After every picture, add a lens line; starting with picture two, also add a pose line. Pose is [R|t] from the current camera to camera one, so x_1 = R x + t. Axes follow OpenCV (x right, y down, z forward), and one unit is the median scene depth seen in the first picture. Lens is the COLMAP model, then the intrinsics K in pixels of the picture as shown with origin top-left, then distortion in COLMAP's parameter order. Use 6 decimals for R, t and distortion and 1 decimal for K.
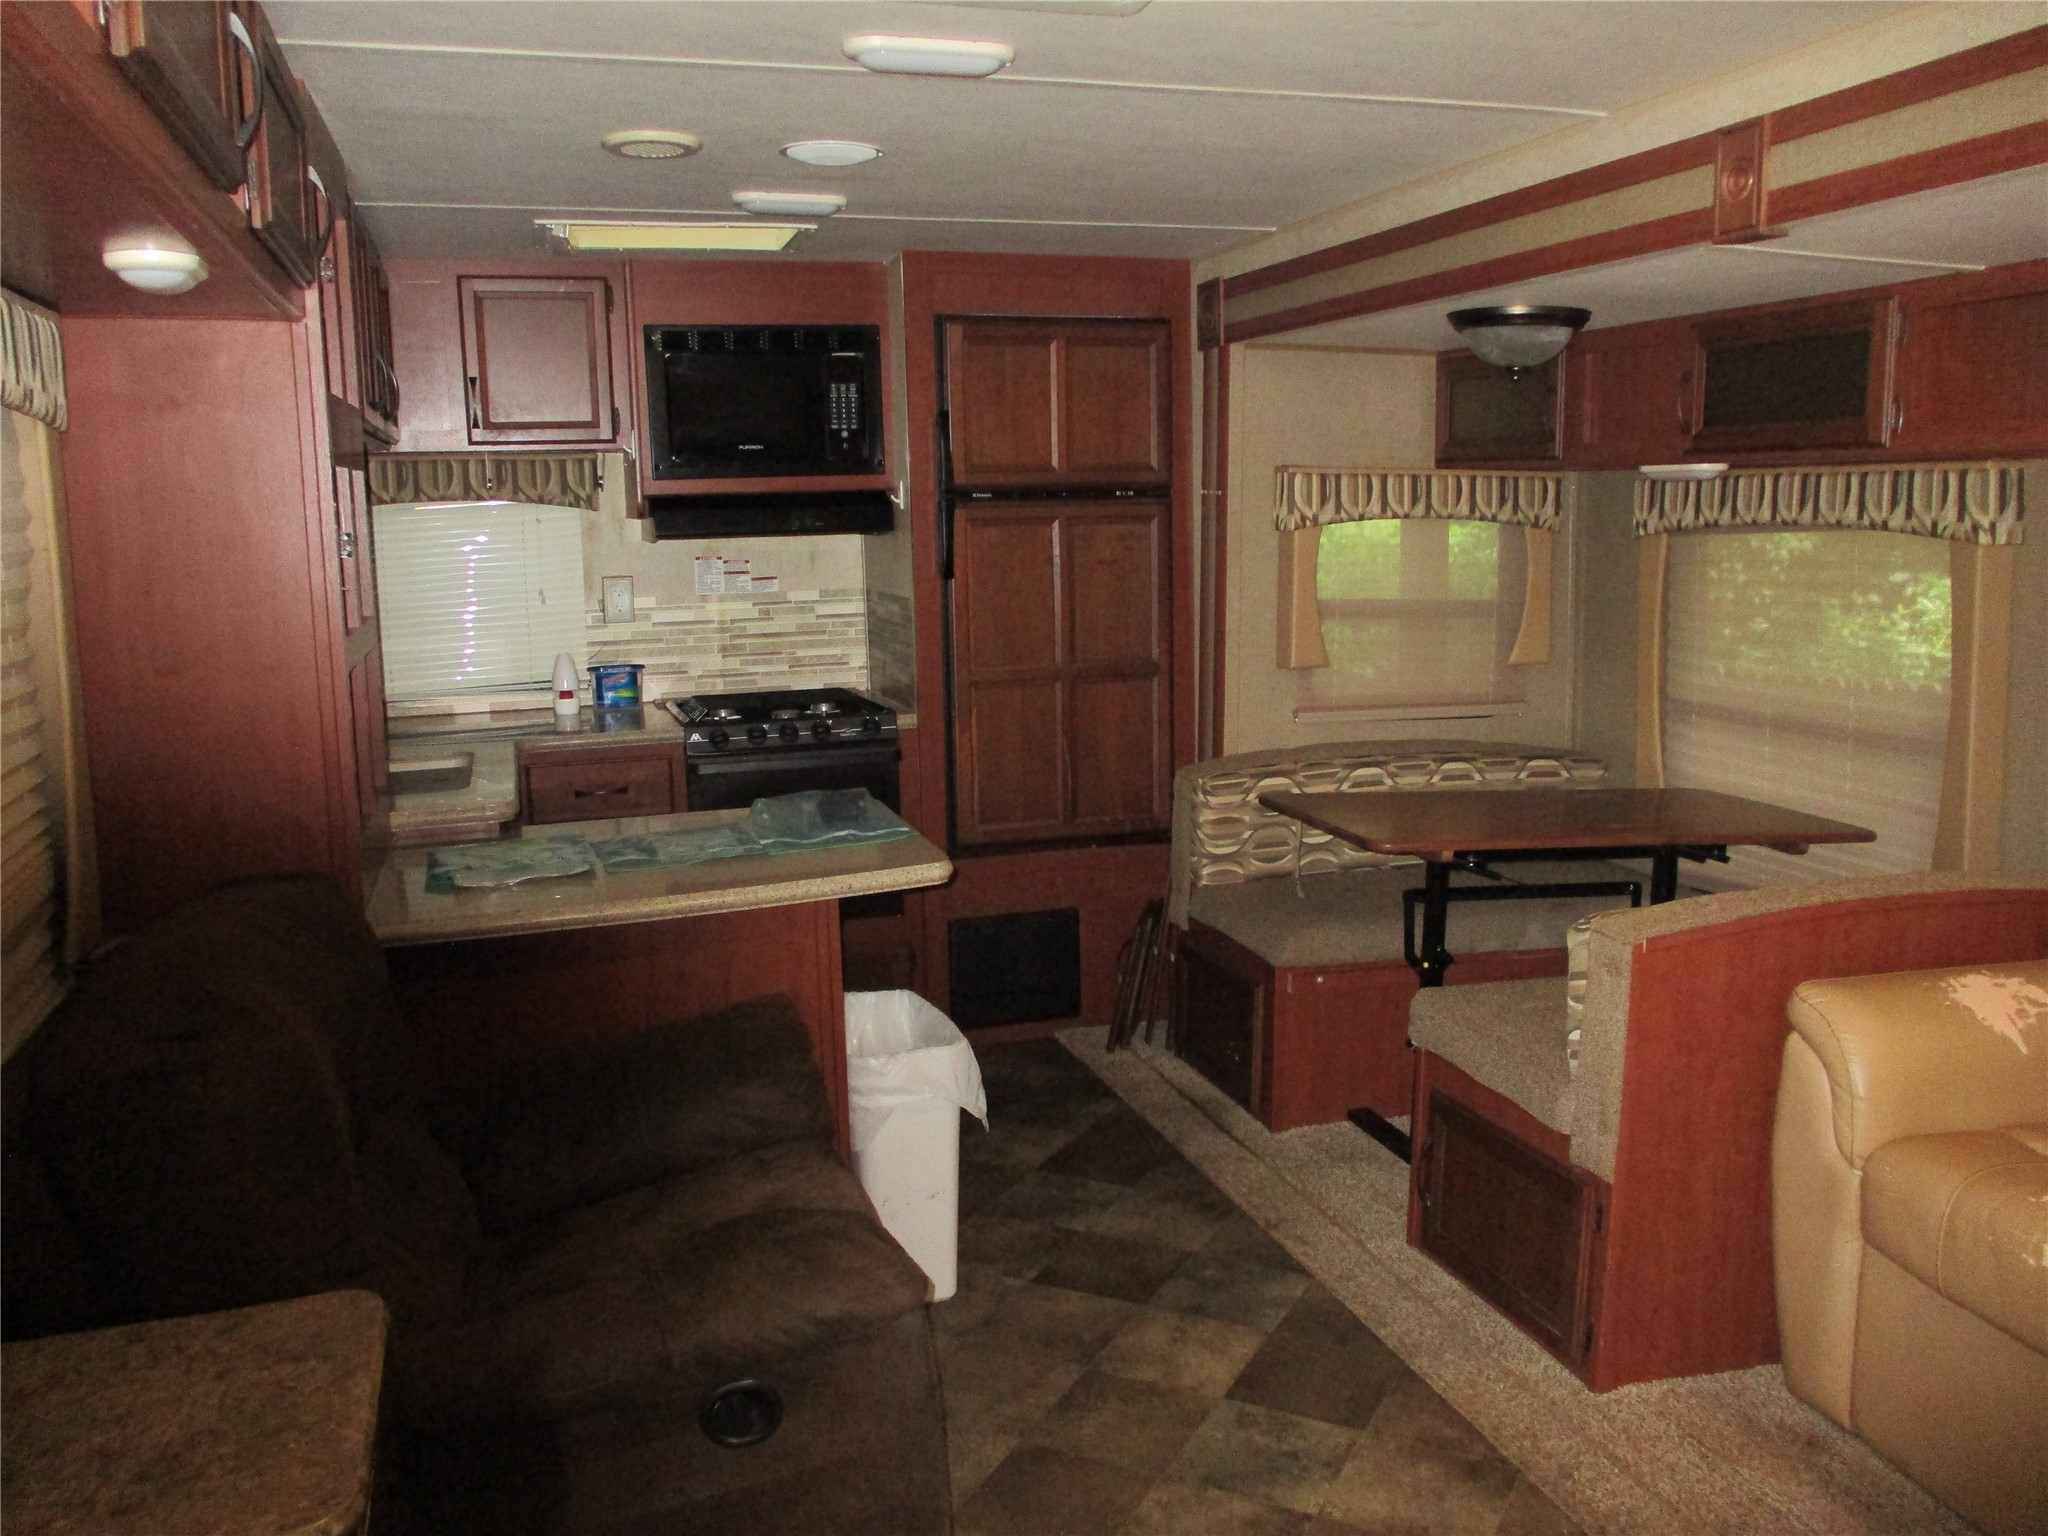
lens RADIAL K [[1714.8, 0, 1046.9], [0, 1714.8, 738.9], [0, 0, 1]] dist [-0.028351, 0.022688]
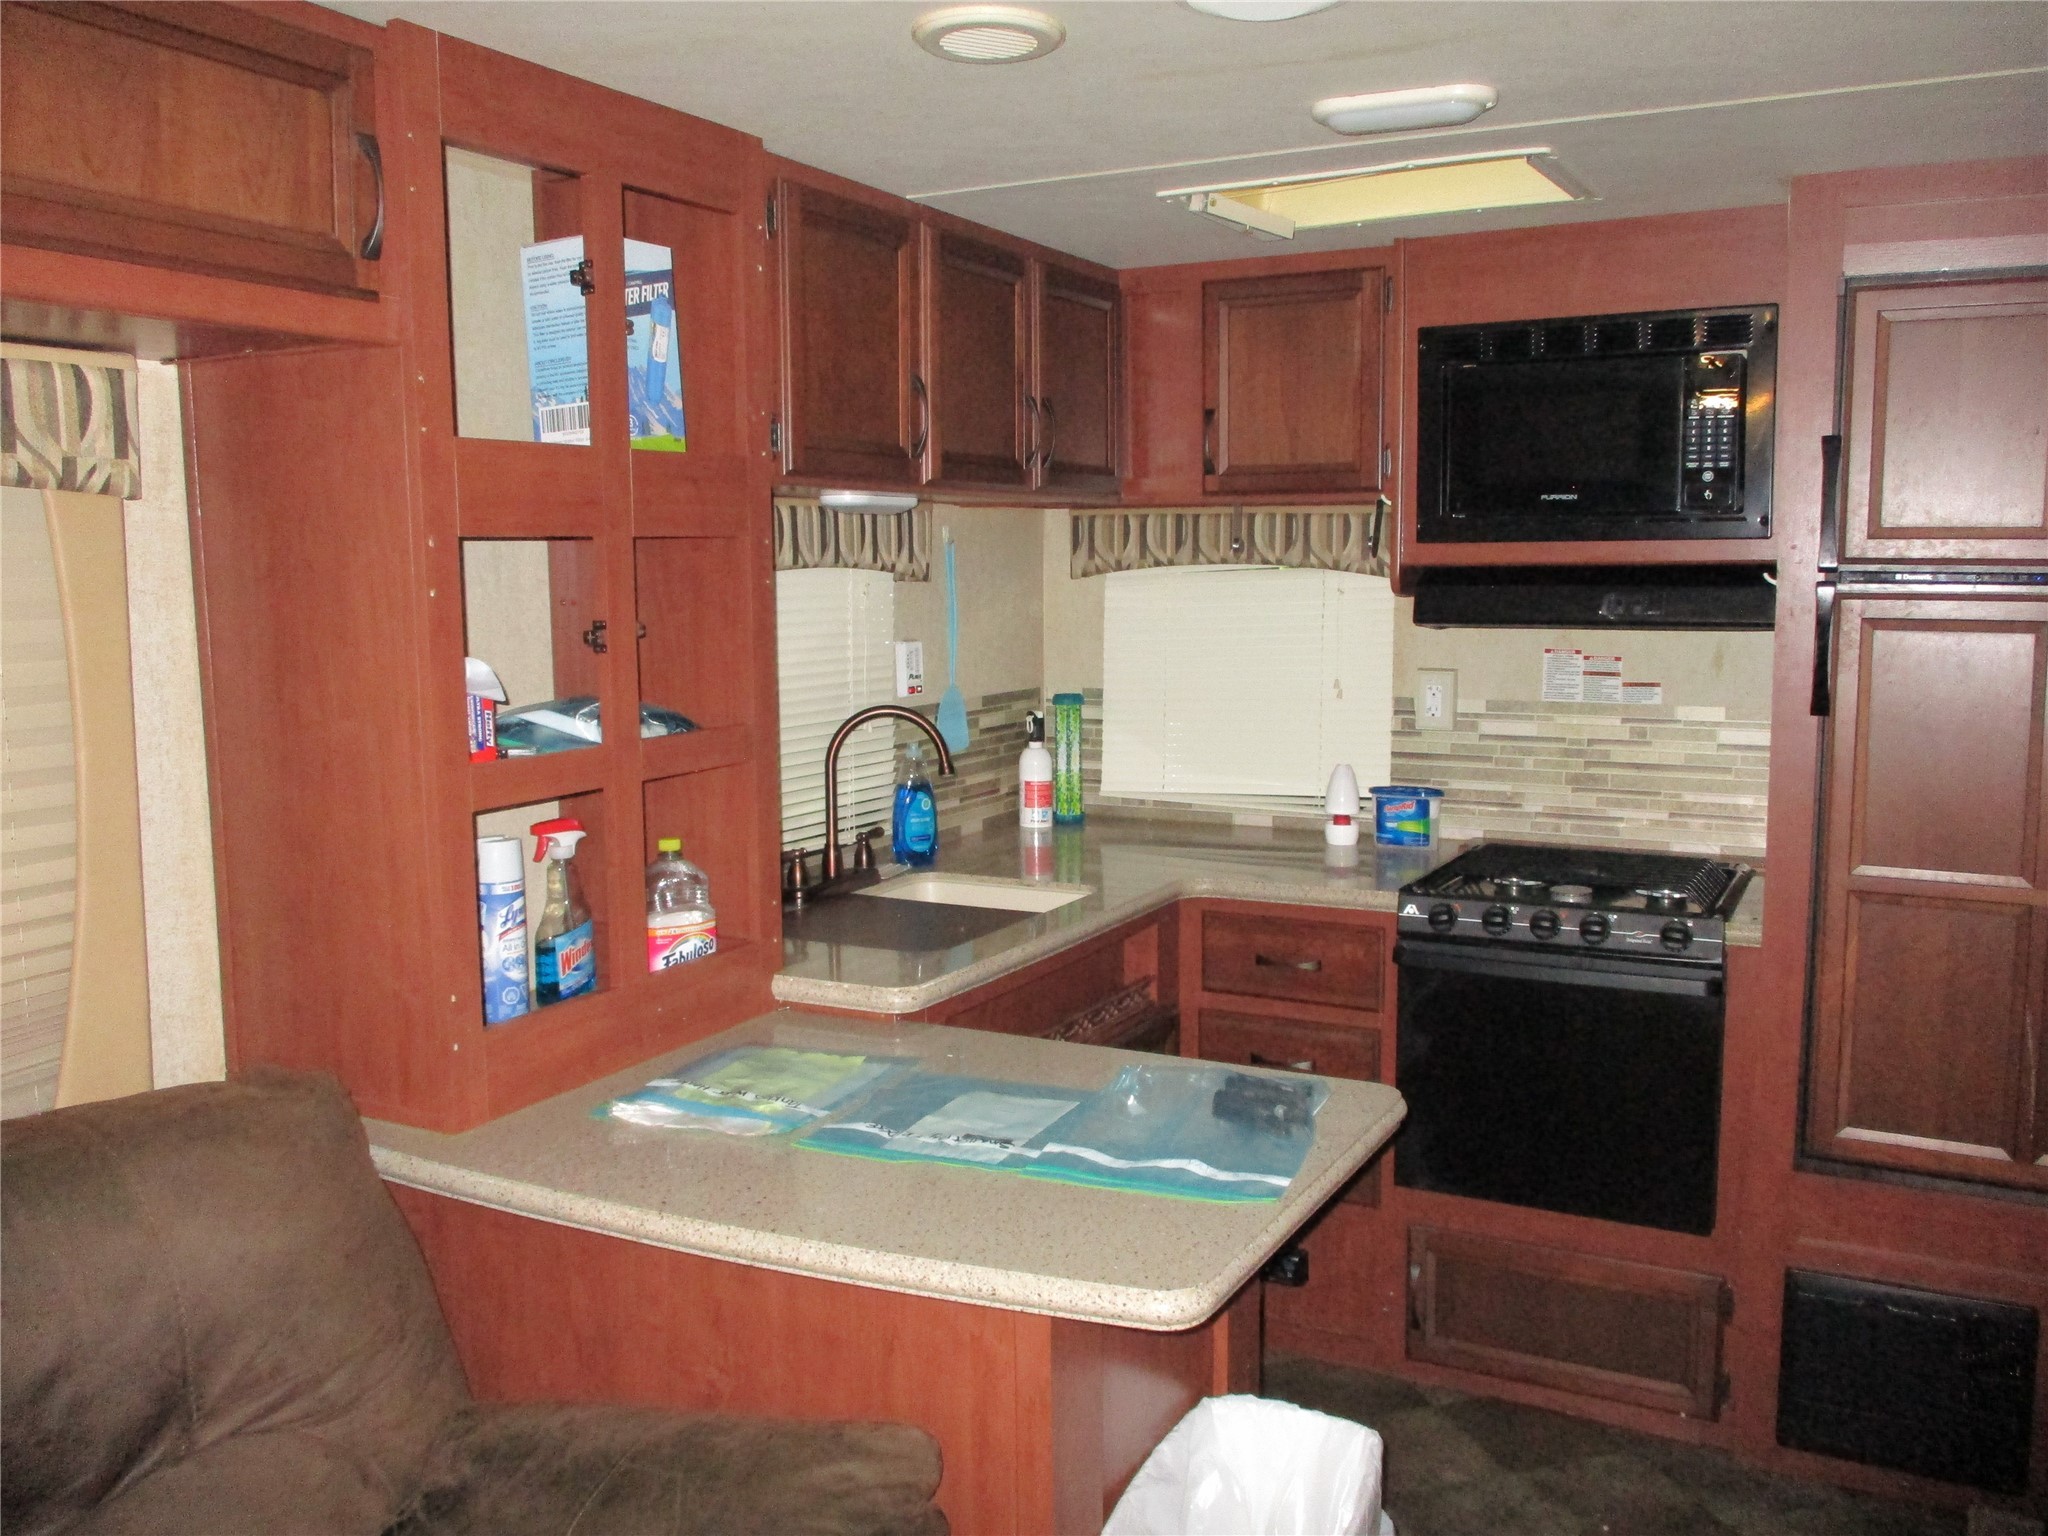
lens RADIAL K [[1714.8, 0, 1046.9], [0, 1714.8, 738.9], [0, 0, 1]] dist [-0.028351, 0.022688]
pose [[0.714465, 0.092295, -0.693557, 0.153449], [-0.112537, 0.993514, 0.016282, -0.059276], [0.690562, 0.066418, 0.720217, 0.354762]]
